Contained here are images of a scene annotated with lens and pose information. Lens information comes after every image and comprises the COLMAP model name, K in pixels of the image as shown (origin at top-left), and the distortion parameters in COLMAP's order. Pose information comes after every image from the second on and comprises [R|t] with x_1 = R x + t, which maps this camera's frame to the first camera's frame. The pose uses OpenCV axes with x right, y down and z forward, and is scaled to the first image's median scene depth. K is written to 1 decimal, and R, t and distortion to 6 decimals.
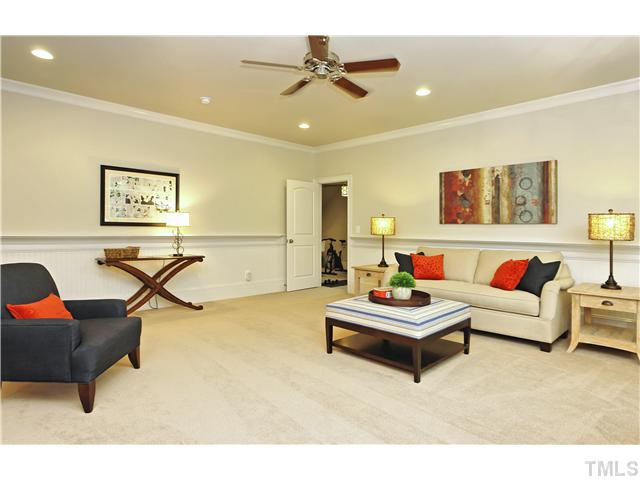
lens RADIAL K [[386.2, 0, 314.1], [0, 386.2, 235.2], [0, 0, 1]] dist [-0.001029, 0.003408]
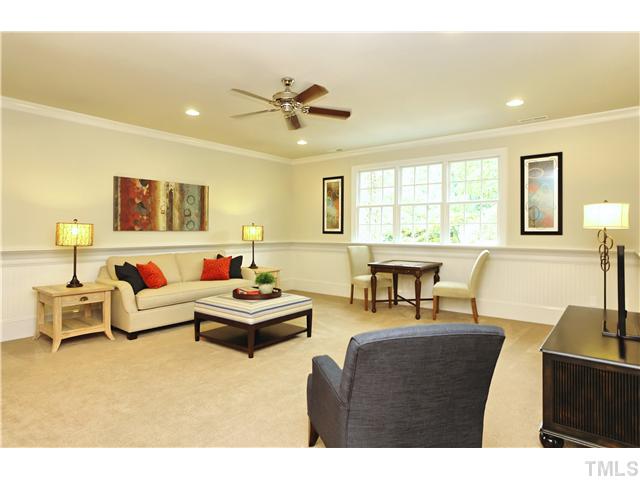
lens RADIAL K [[386.2, 0, 315.0], [0, 386.2, 237.5], [0, 0, 1]] dist [-0.001029, 0.003408]
pose [[-0.138015, -0.017456, 0.990276, -0.730234], [0.026324, 0.999427, 0.021287, -0.021942], [-0.990080, 0.029006, -0.137477, 0.705936]]
